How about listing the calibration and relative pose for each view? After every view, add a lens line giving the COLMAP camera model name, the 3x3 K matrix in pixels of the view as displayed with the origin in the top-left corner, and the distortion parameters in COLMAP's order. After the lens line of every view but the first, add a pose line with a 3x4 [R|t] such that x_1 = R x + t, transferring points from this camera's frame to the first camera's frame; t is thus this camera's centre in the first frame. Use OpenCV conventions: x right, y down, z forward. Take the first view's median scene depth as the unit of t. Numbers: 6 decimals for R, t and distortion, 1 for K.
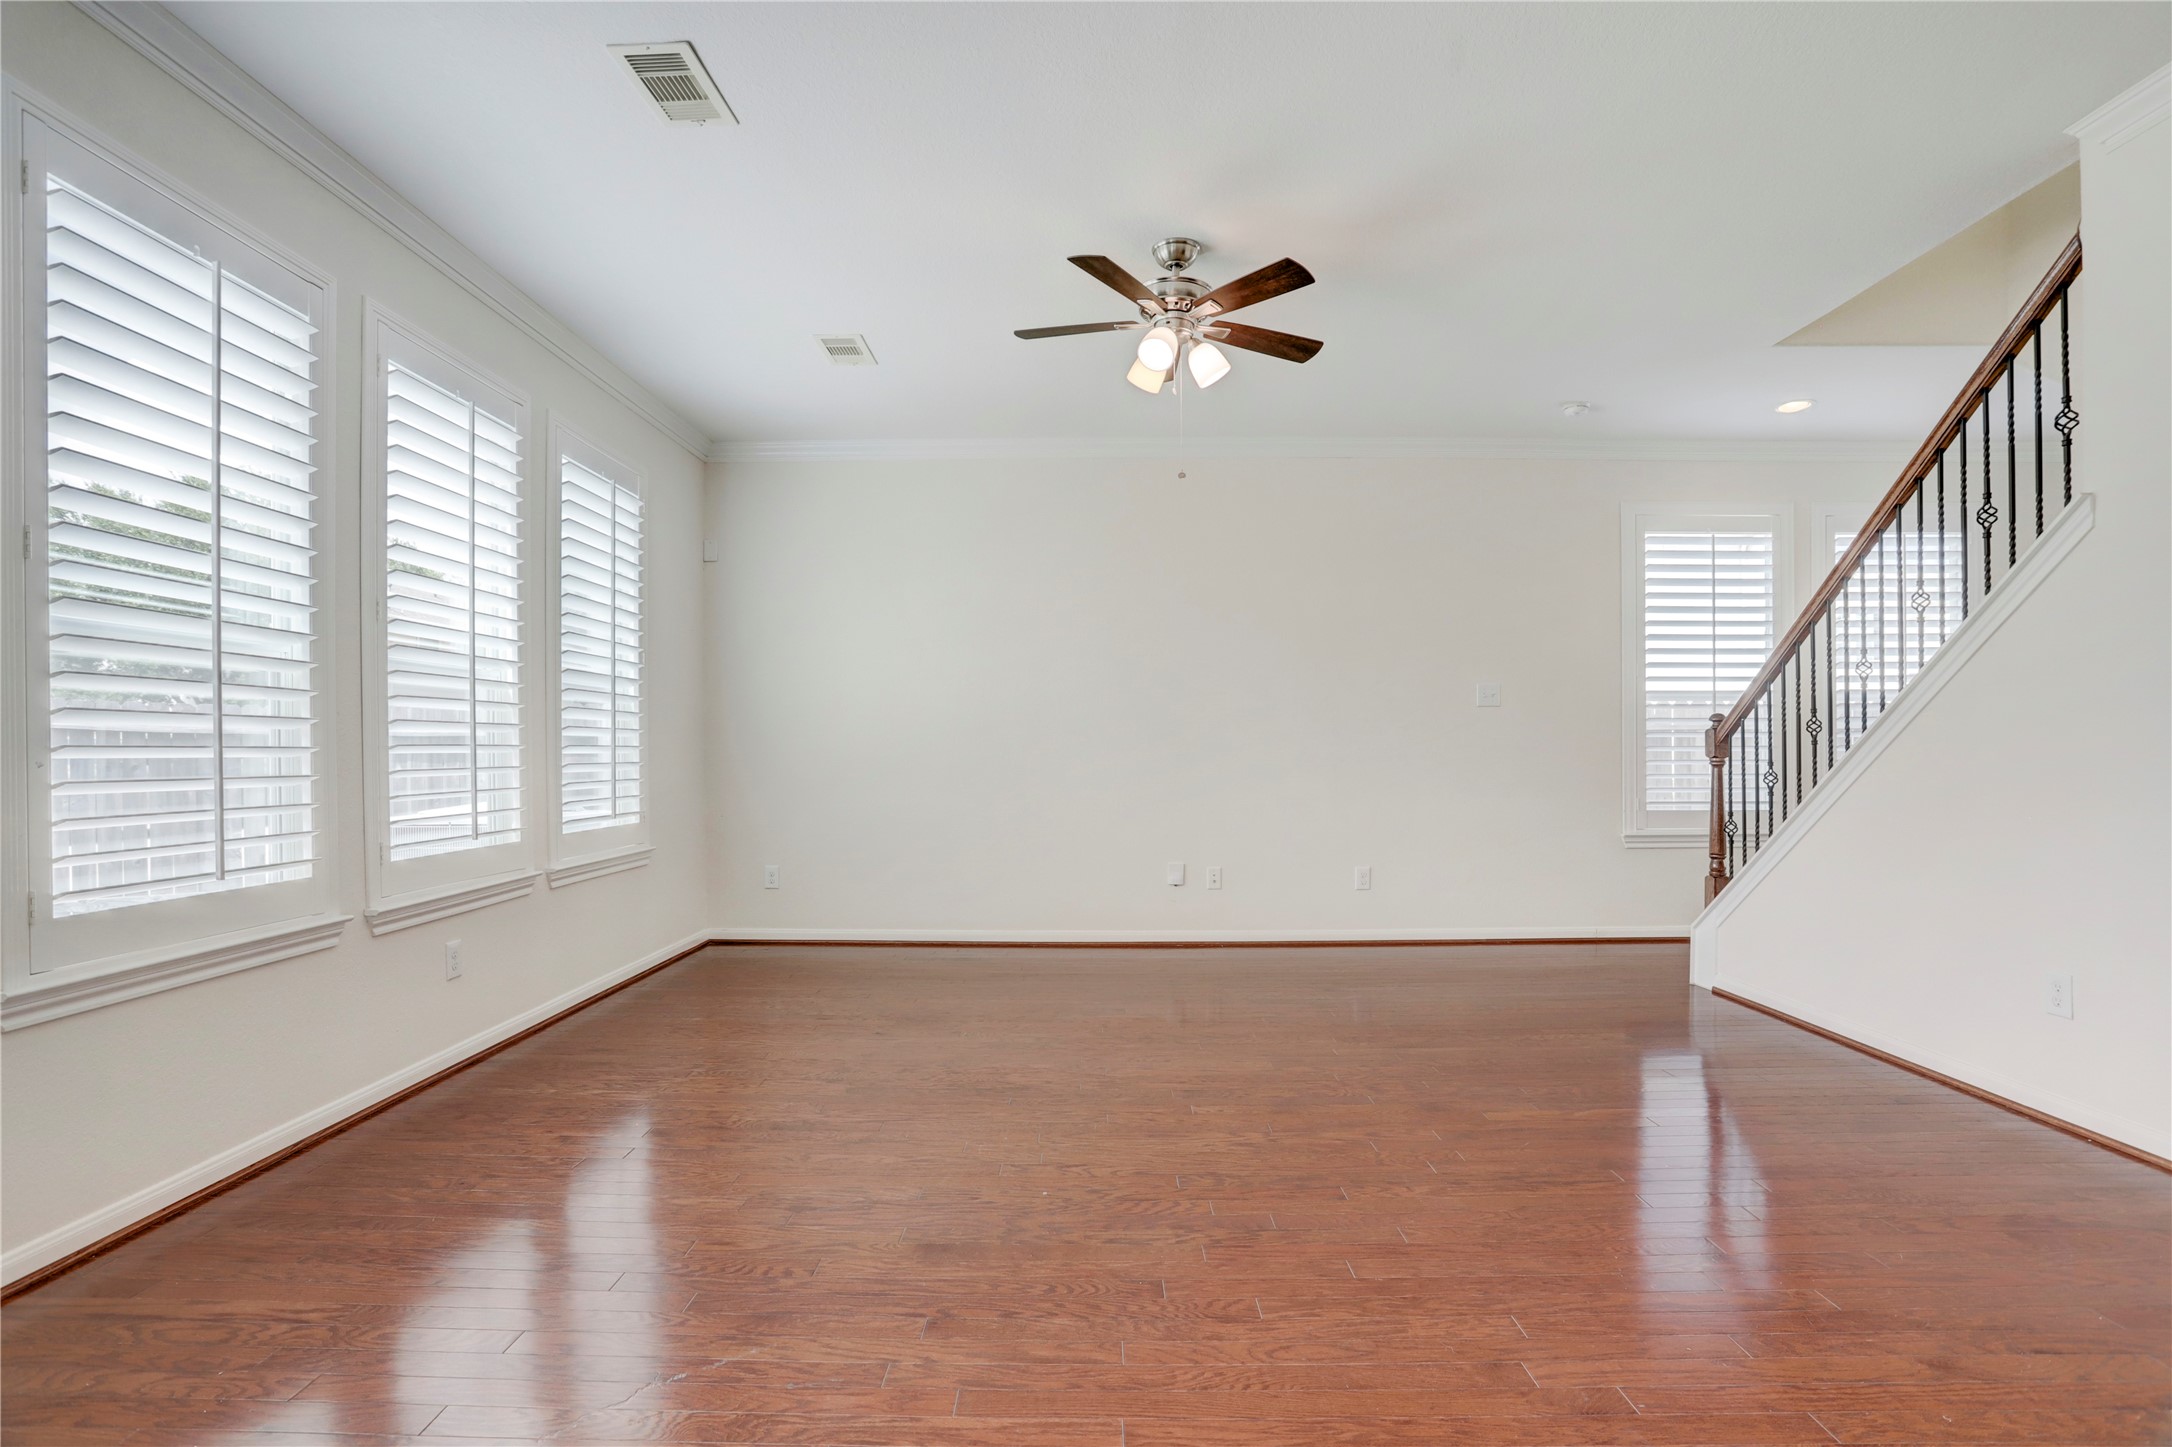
lens RADIAL K [[1078.3, 0, 1075.8], [0, 1078.3, 768.8], [0, 0, 1]] dist [-0.060181, 0.022349]
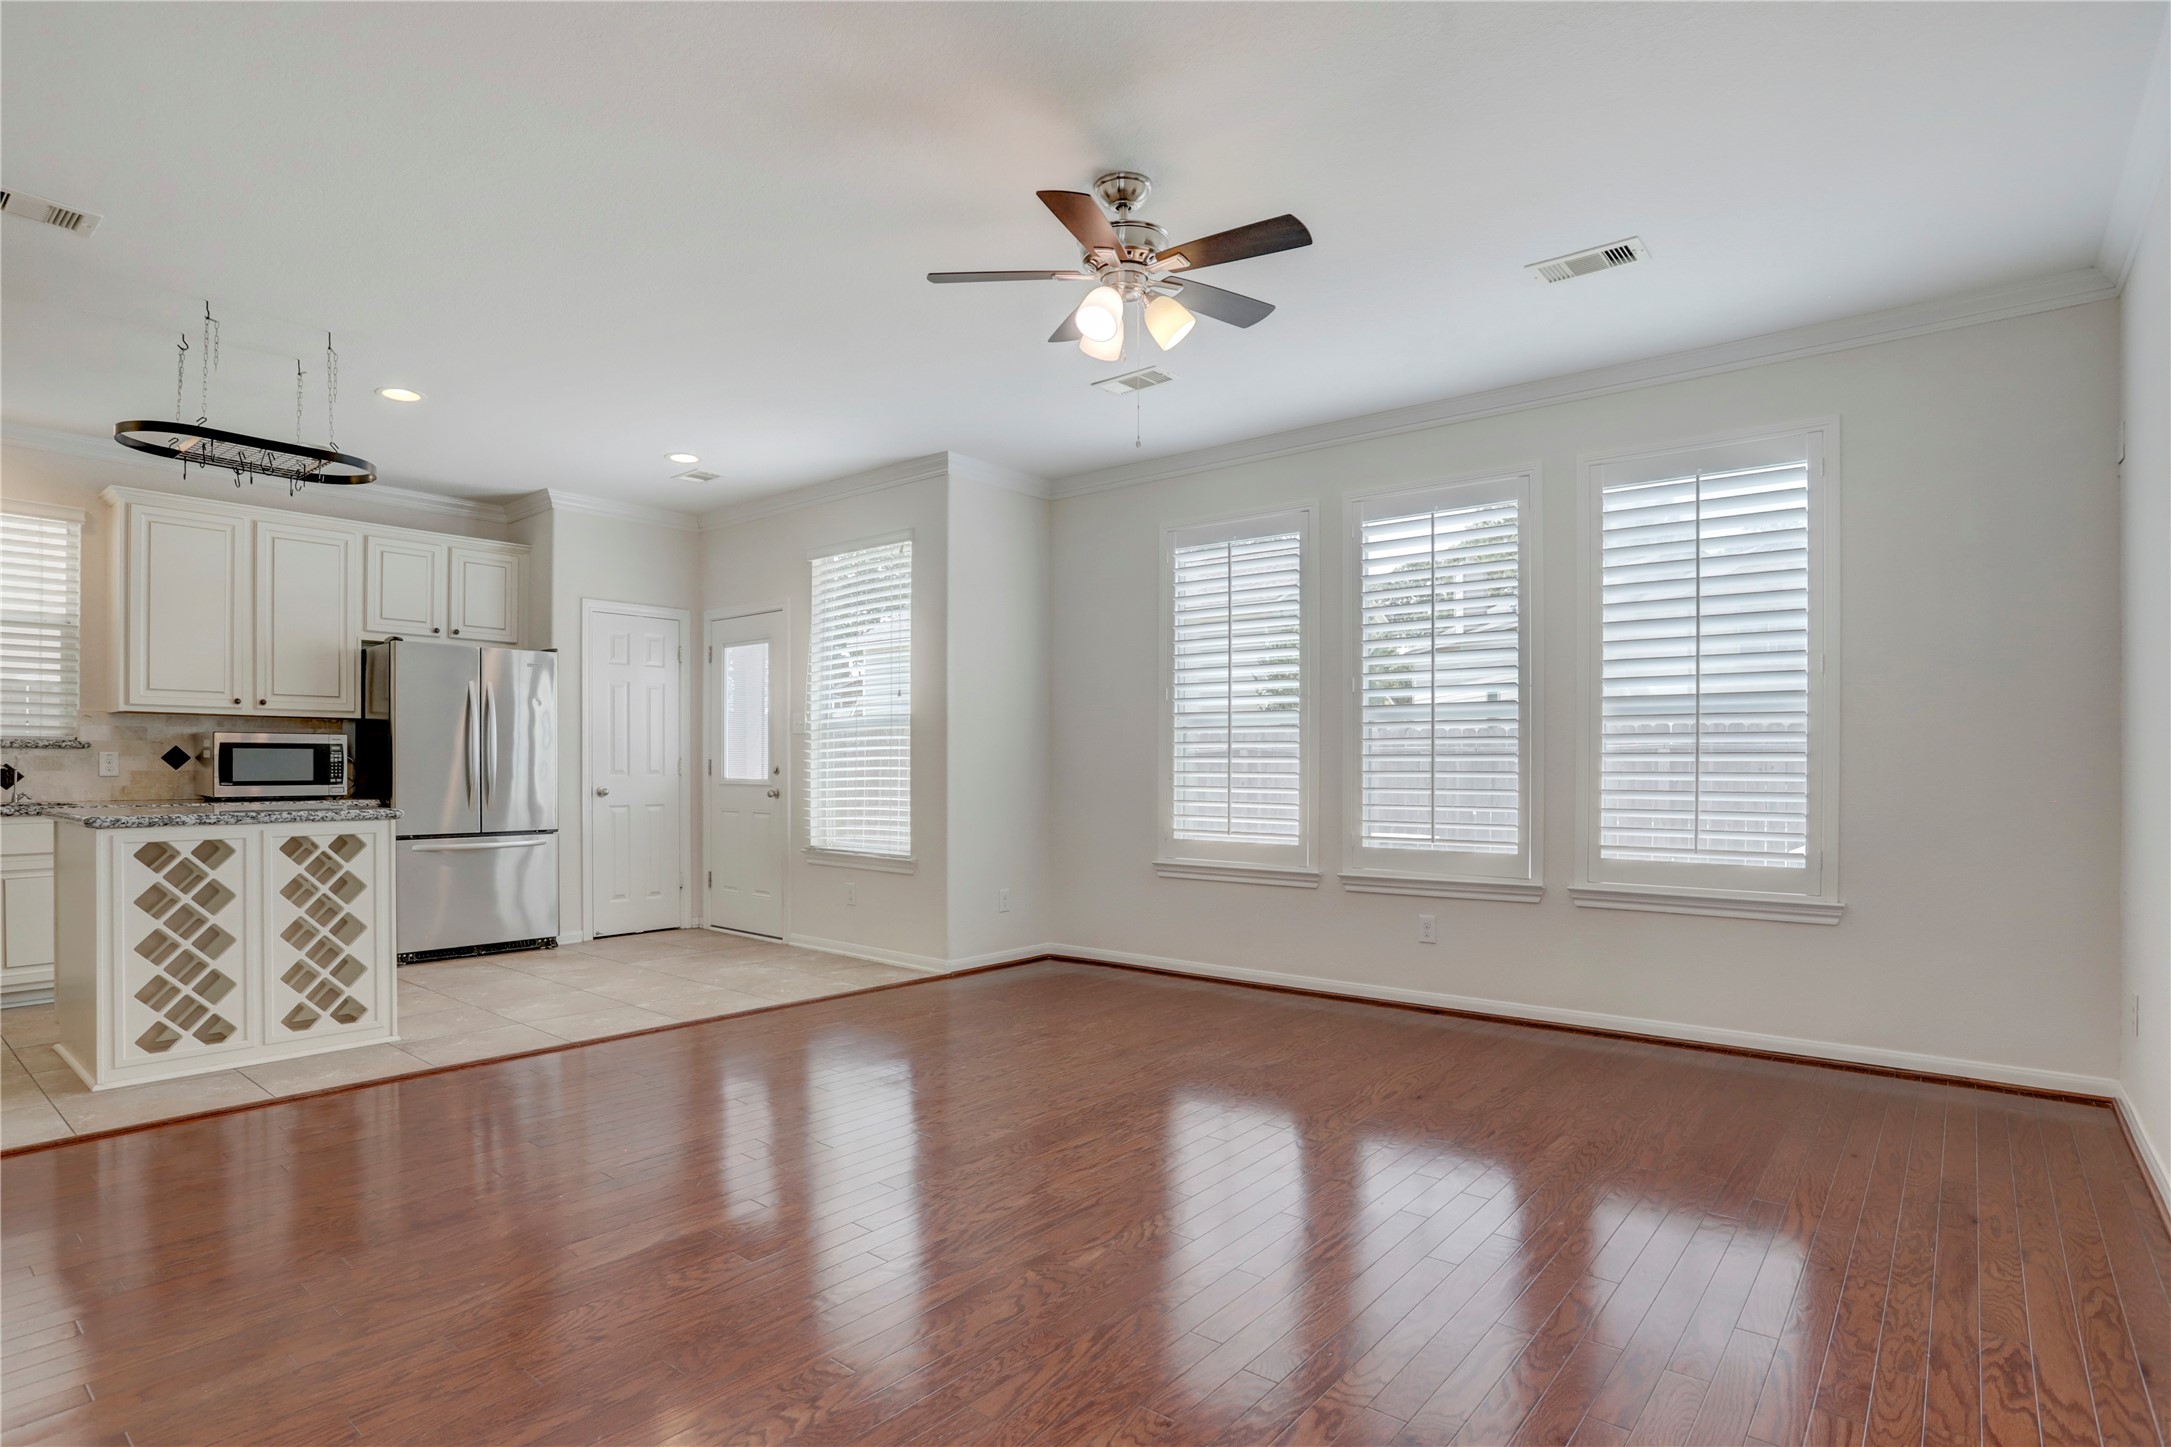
lens RADIAL K [[1077.8, 0, 1075.3], [0, 1077.8, 768.8], [0, 0, 1]] dist [-0.060181, 0.022349]
pose [[-0.631813, 0.013703, -0.775000, 0.831137], [-0.011281, 0.999575, 0.026871, -0.048554], [0.775039, 0.025720, -0.631390, 1.664088]]
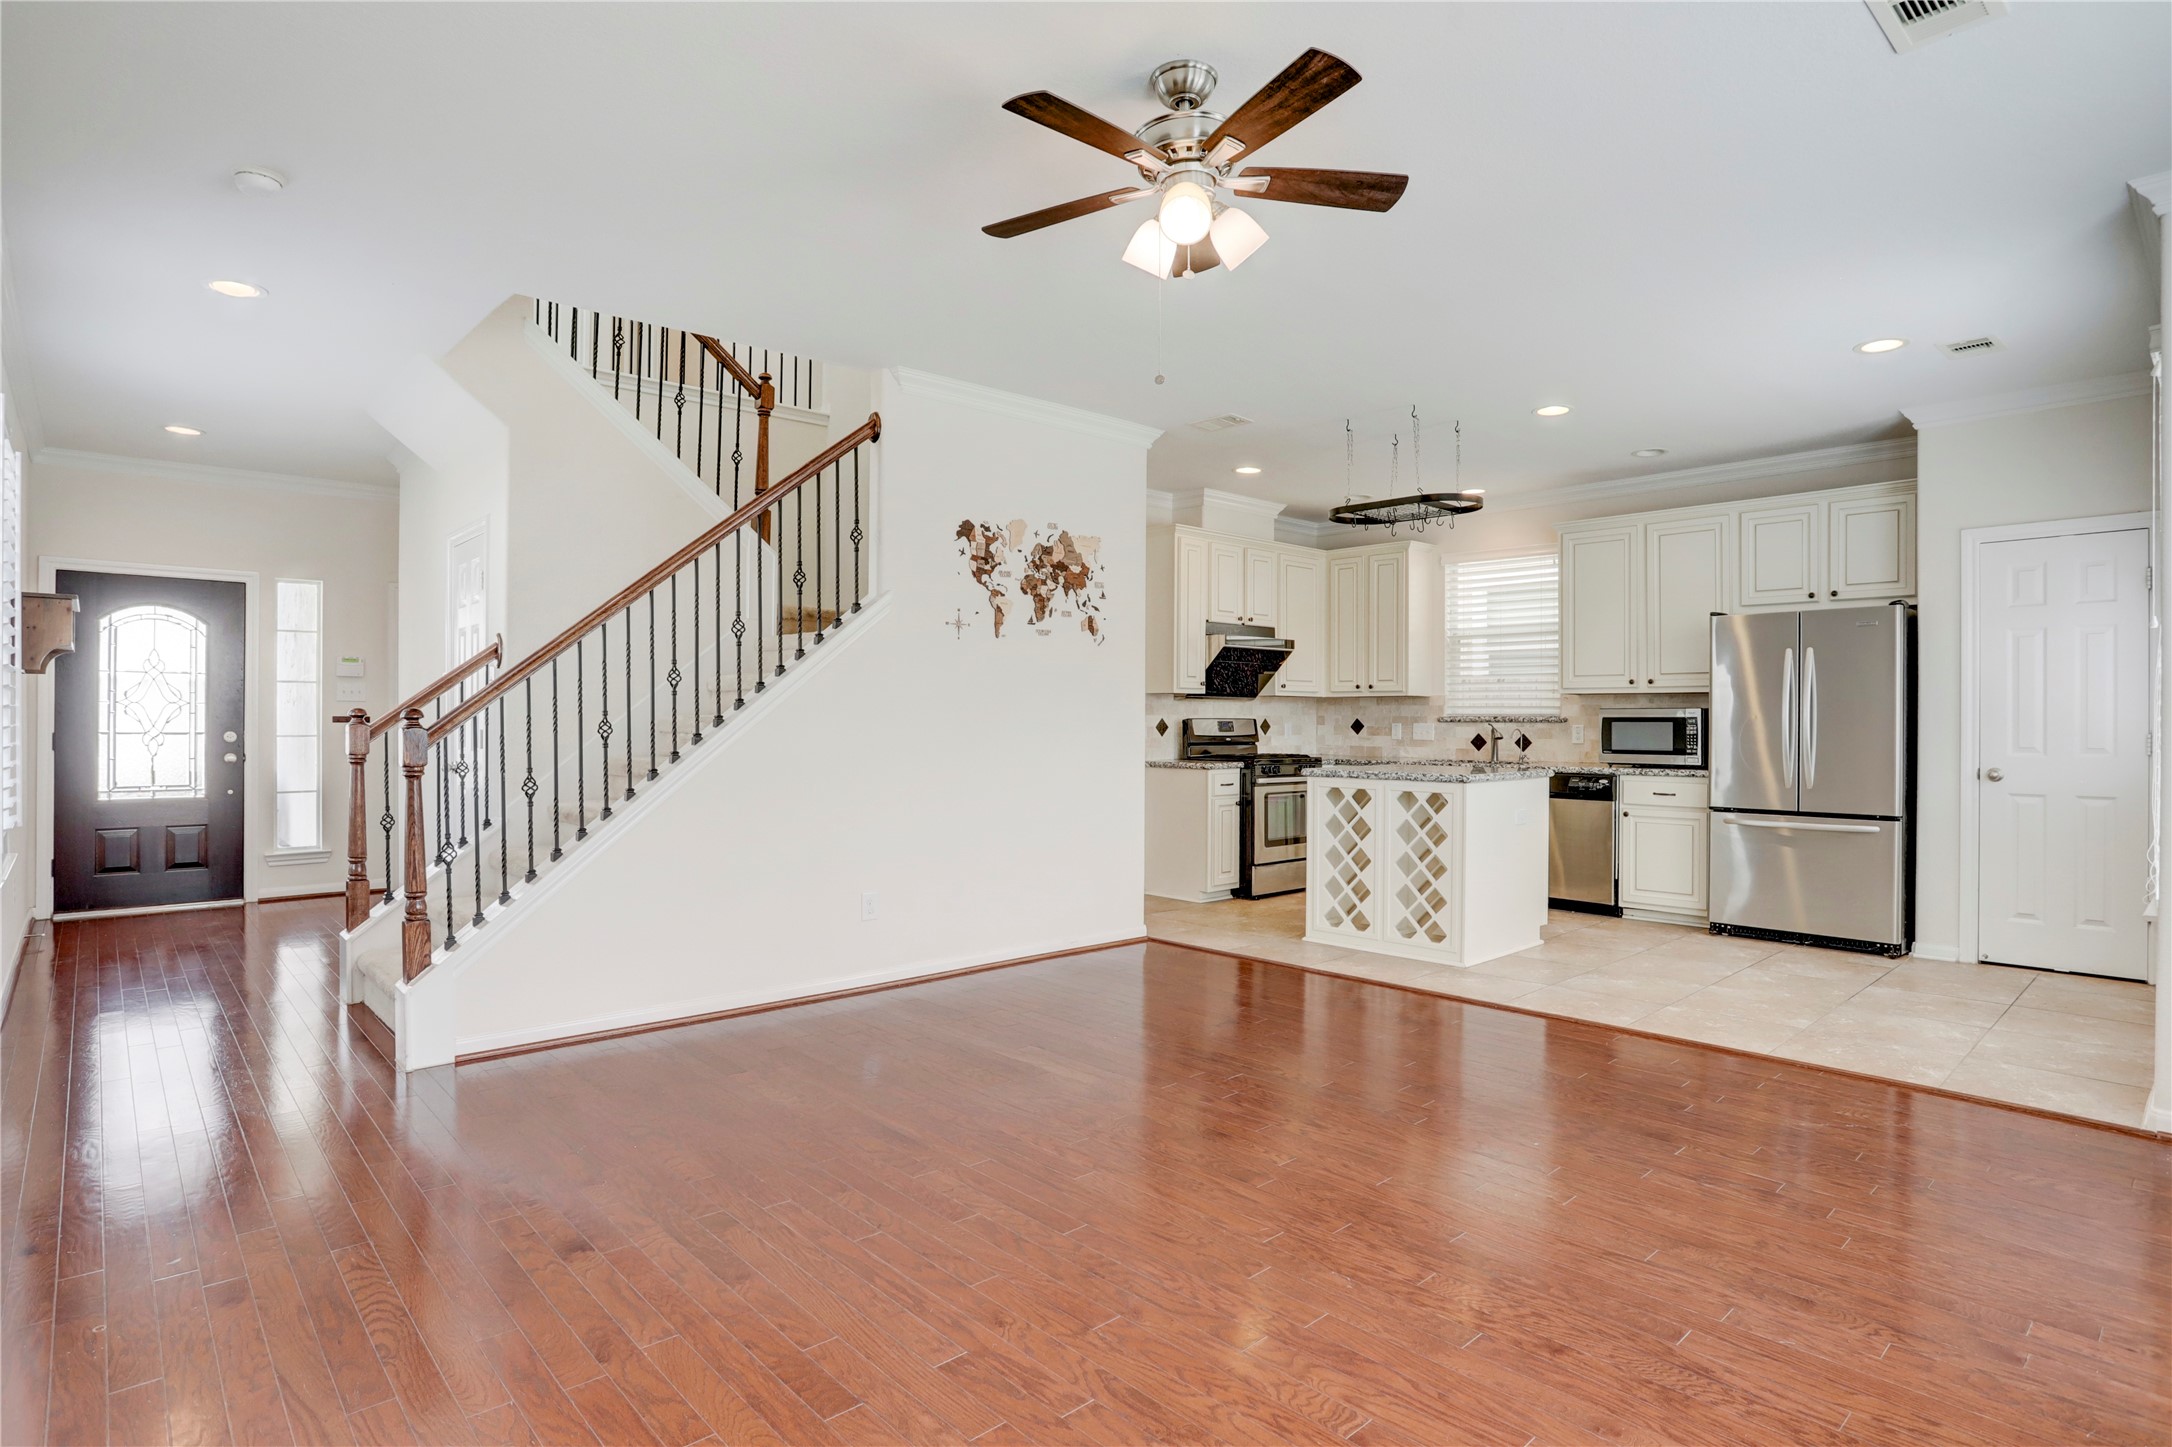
lens RADIAL K [[1115.7, 0, 1086.0], [0, 1115.7, 723.5], [0, 0, 1]] dist [-0.077661, 0.000115]
pose [[-0.685294, 0.009160, 0.728209, -0.440663], [0.020320, 0.999772, 0.006547, -0.052620], [-0.727983, 0.019284, -0.685324, 1.722114]]
